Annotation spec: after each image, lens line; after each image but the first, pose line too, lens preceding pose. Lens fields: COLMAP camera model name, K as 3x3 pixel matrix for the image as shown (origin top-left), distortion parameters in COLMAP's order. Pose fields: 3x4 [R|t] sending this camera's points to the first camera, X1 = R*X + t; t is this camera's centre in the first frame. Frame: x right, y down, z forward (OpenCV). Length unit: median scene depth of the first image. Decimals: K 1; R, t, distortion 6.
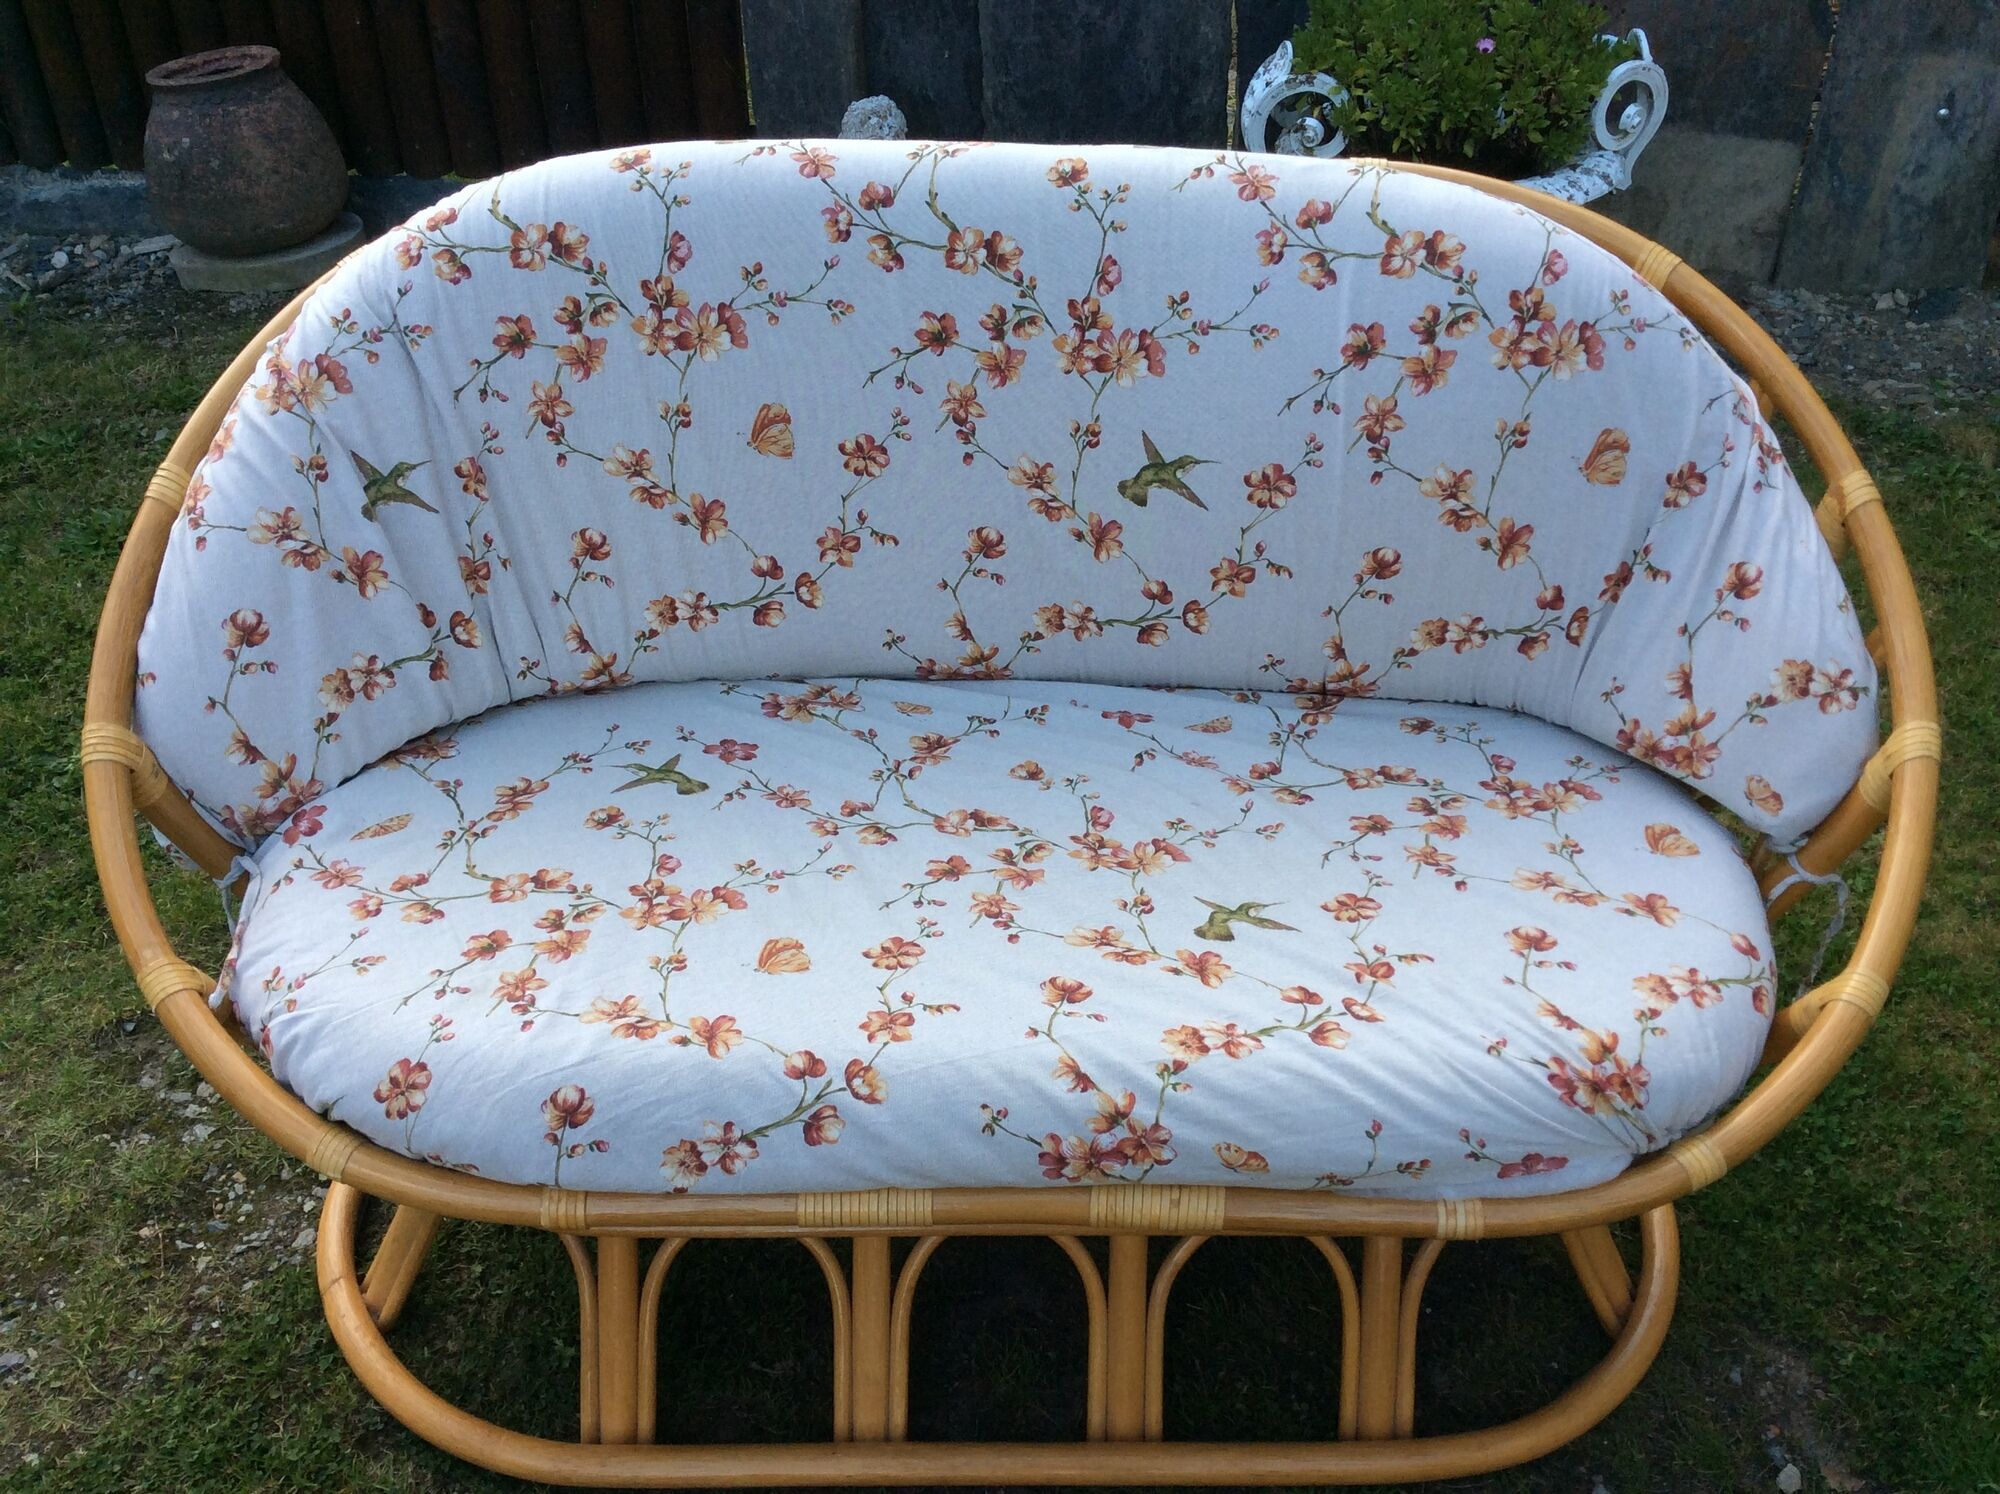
lens RADIAL K [[1823.0, 0, 1013.5], [0, 1823.0, 739.2], [0, 0, 1]] dist [0.009610, 0.000000]
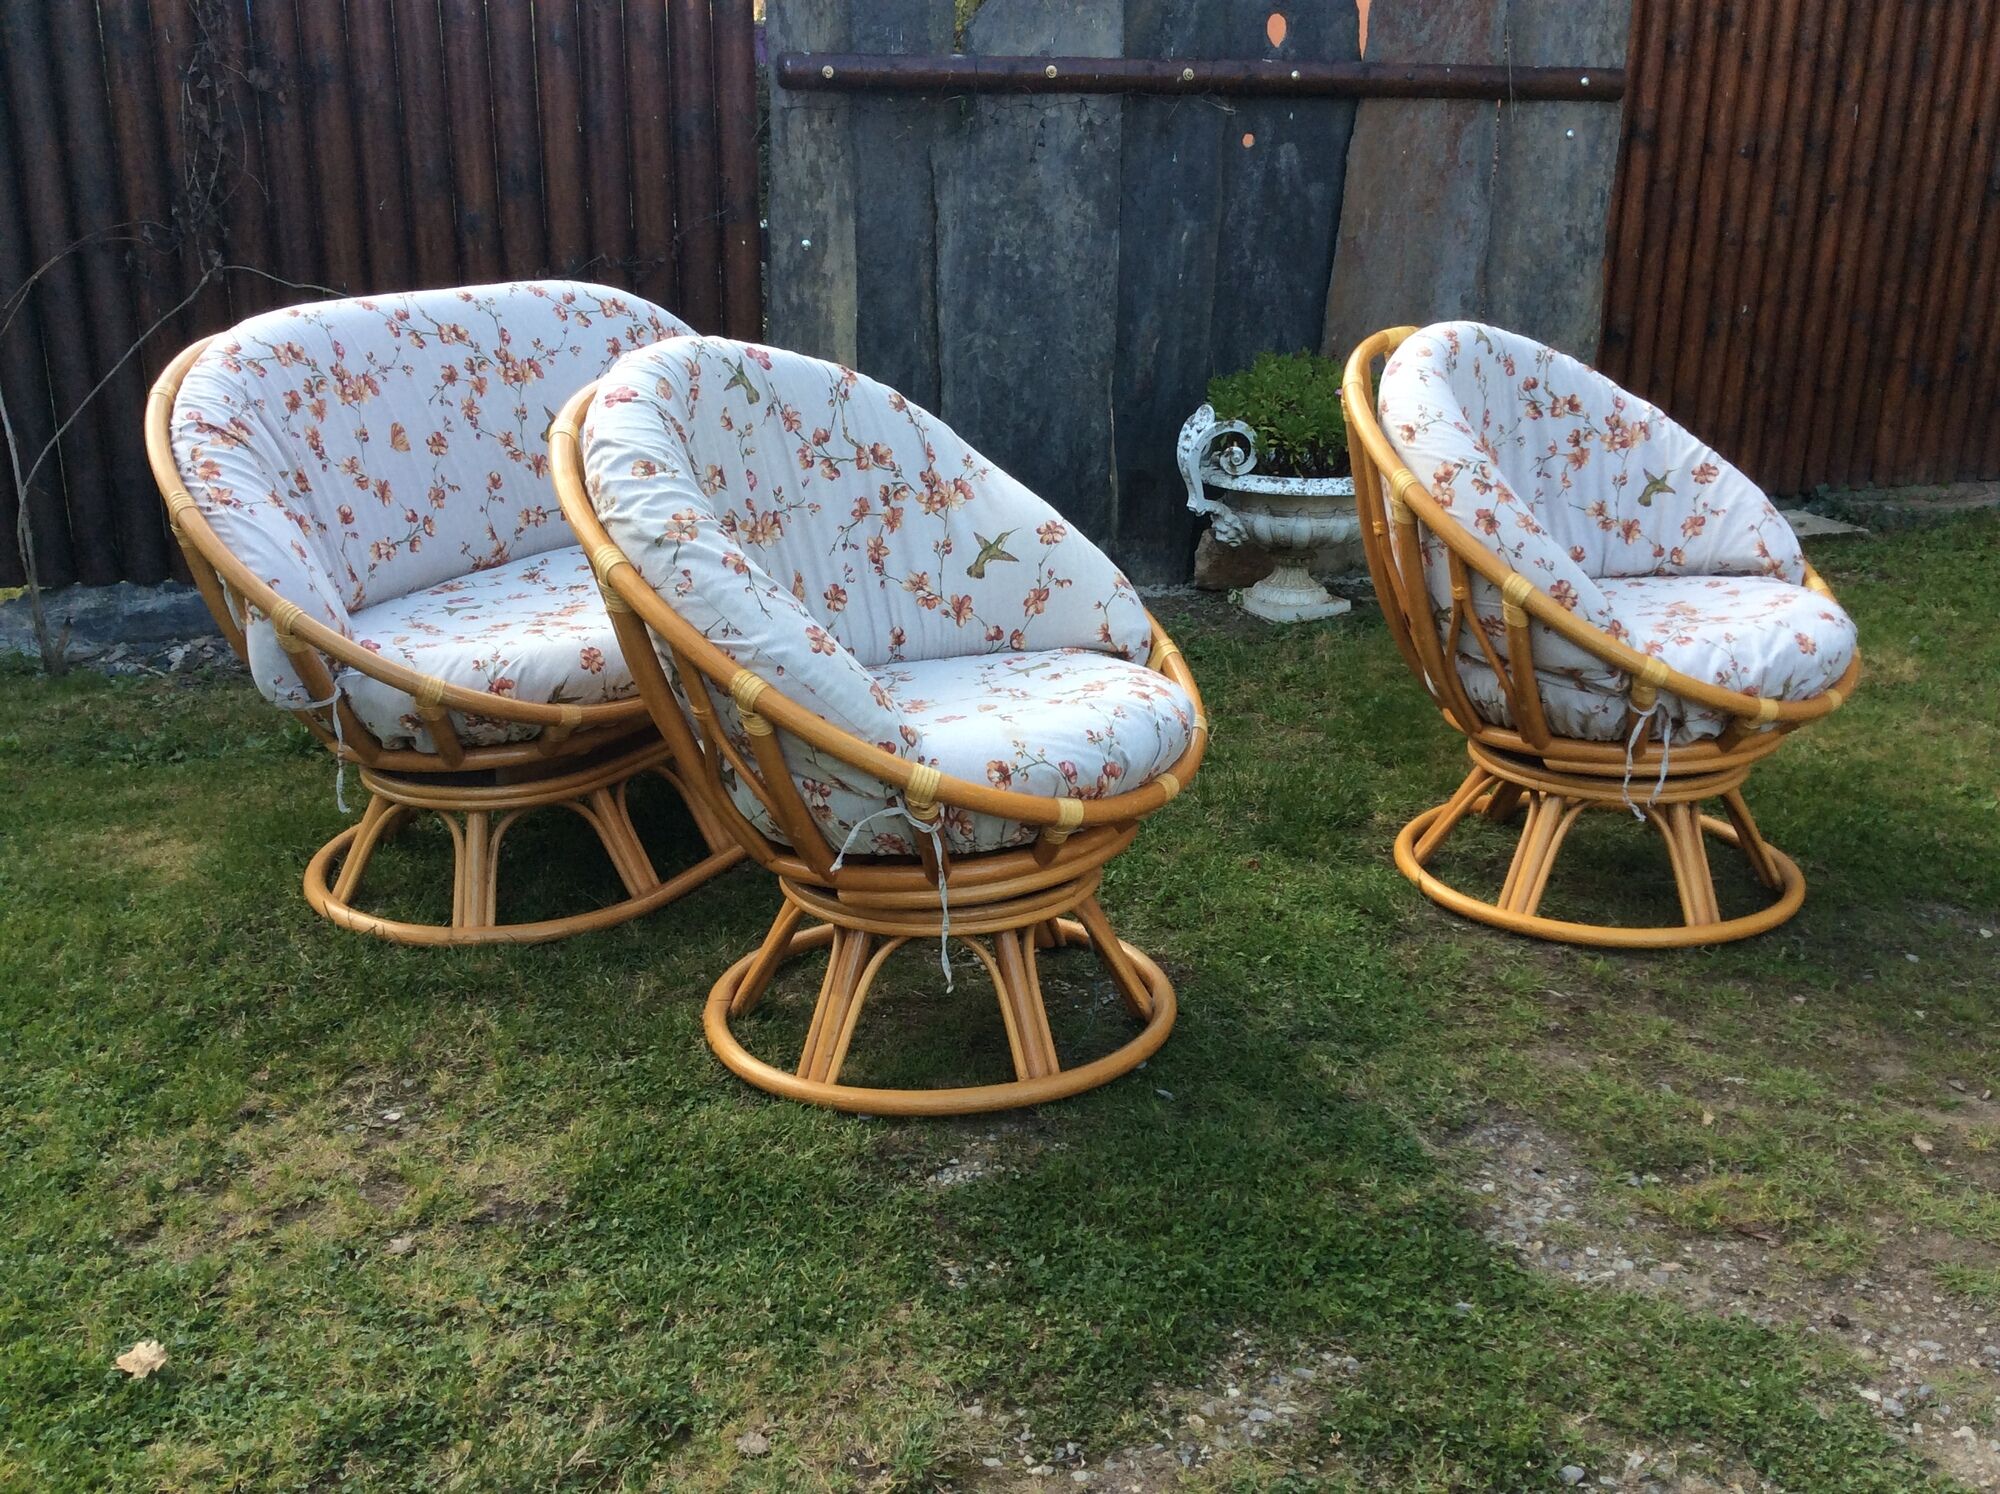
lens RADIAL K [[1823.0, 0, 992.1], [0, 1823.0, 770.6], [0, 0, 1]] dist [0.009610, 0.000000]
pose [[0.931307, -0.099987, 0.350243, -1.130485], [0.199969, 0.944064, -0.262214, 0.525893], [-0.304433, 0.314240, 0.899207, -0.419302]]
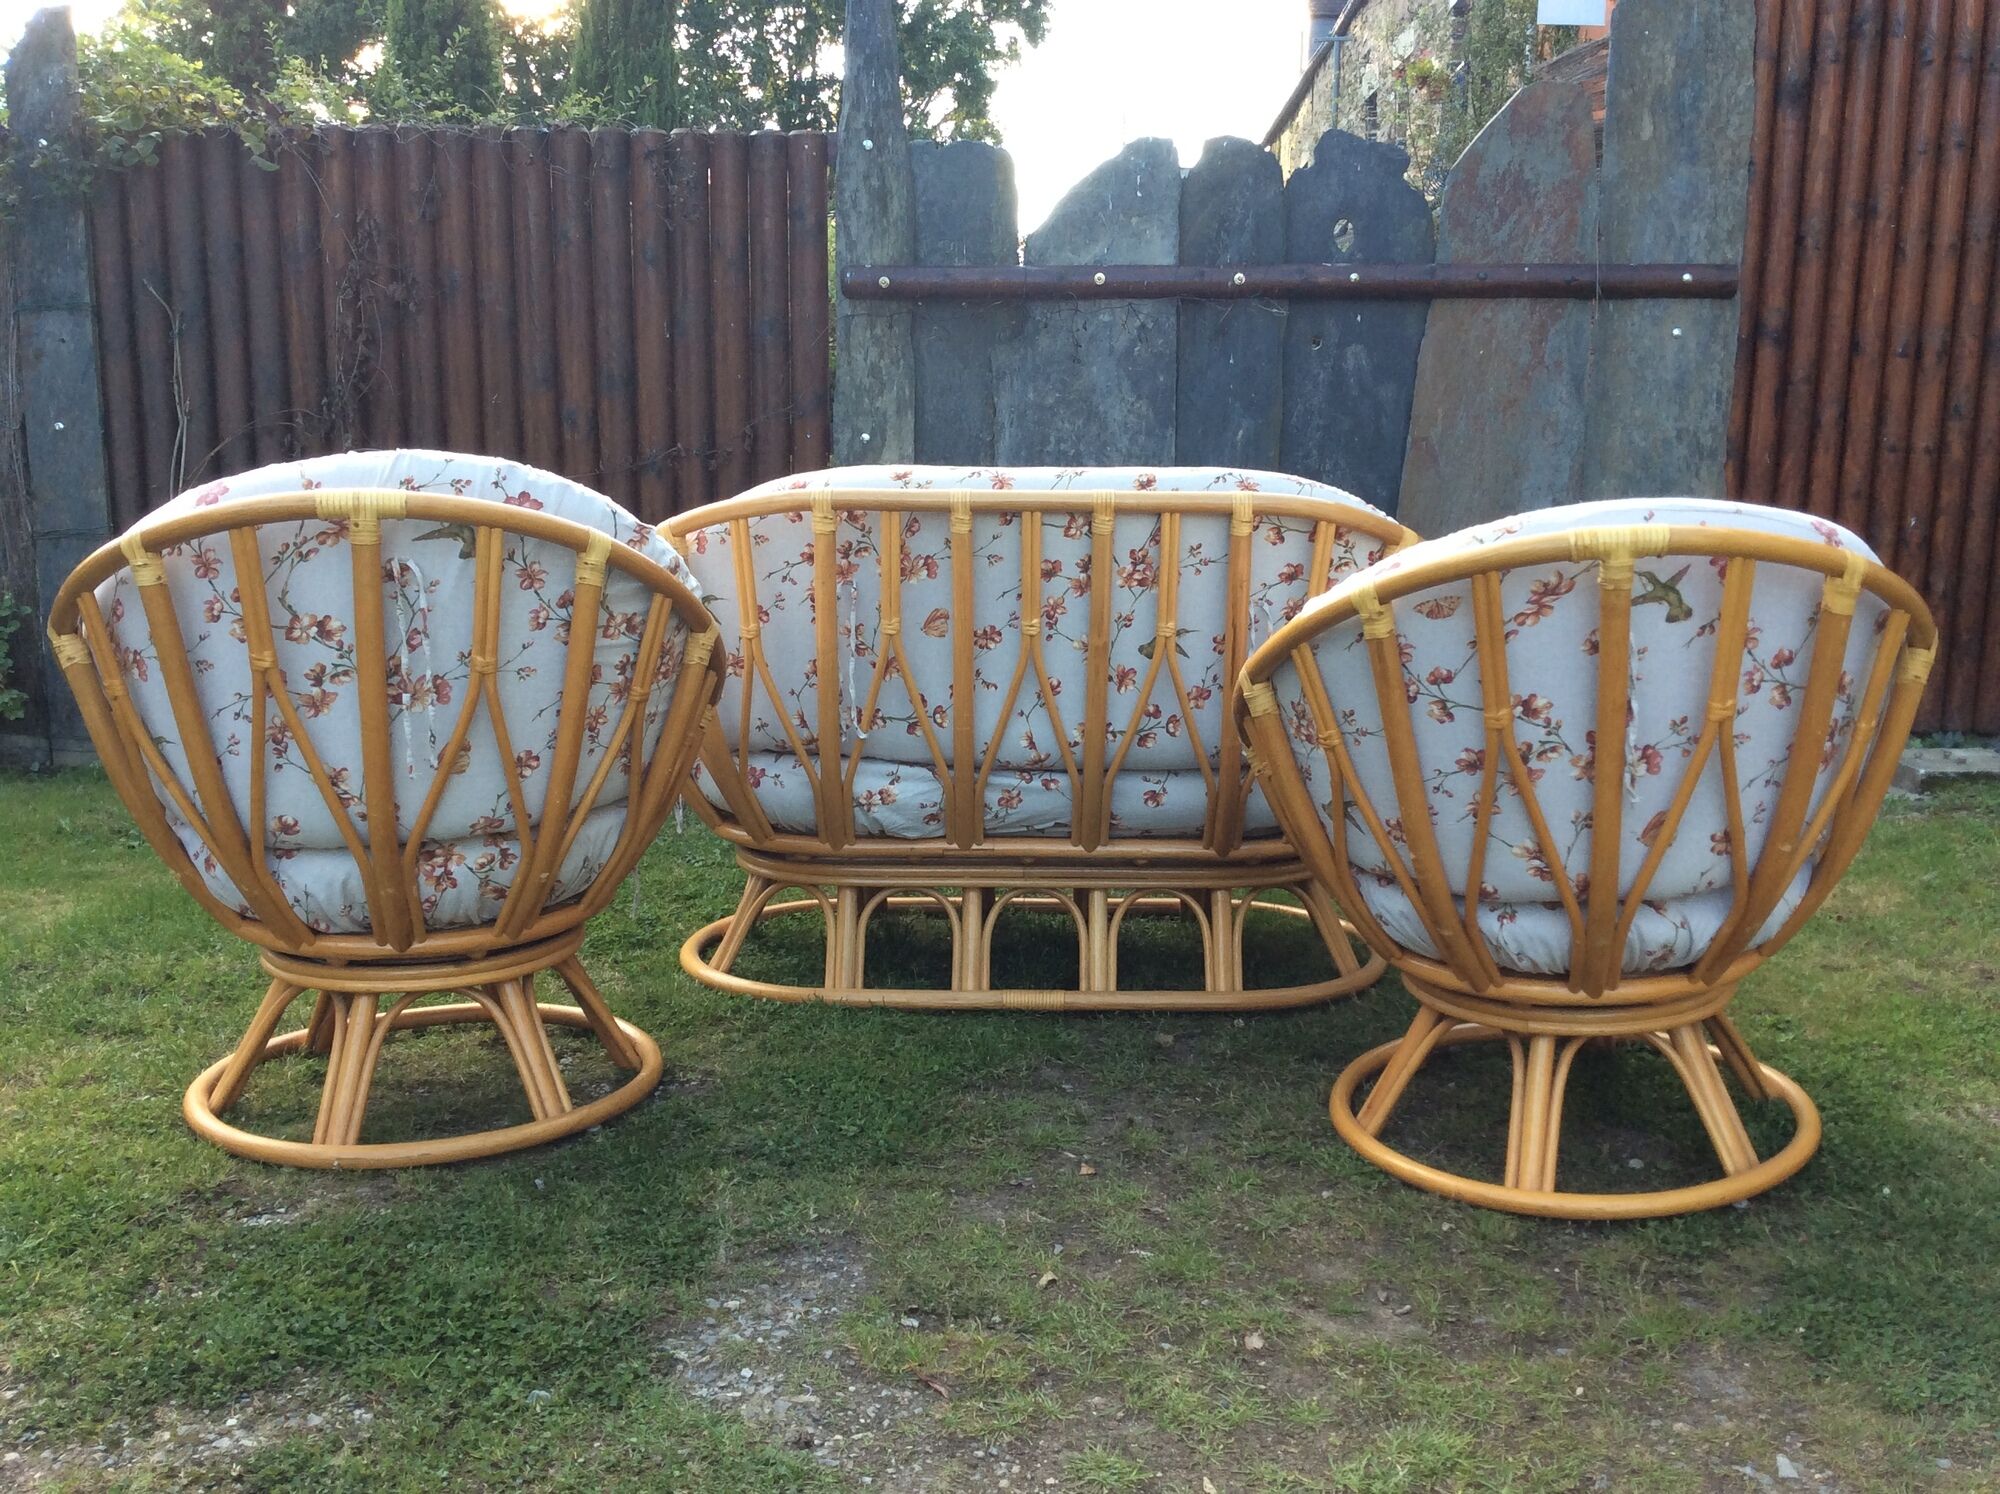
lens RADIAL K [[1823.0, 0, 997.9], [0, 1823.0, 753.7], [0, 0, 1]] dist [0.009610, 0.000000]
pose [[0.998506, 0.006628, 0.054230, -0.214872], [0.017501, 0.901501, -0.432423, 0.750932], [-0.051755, 0.432727, 0.900038, -0.557054]]
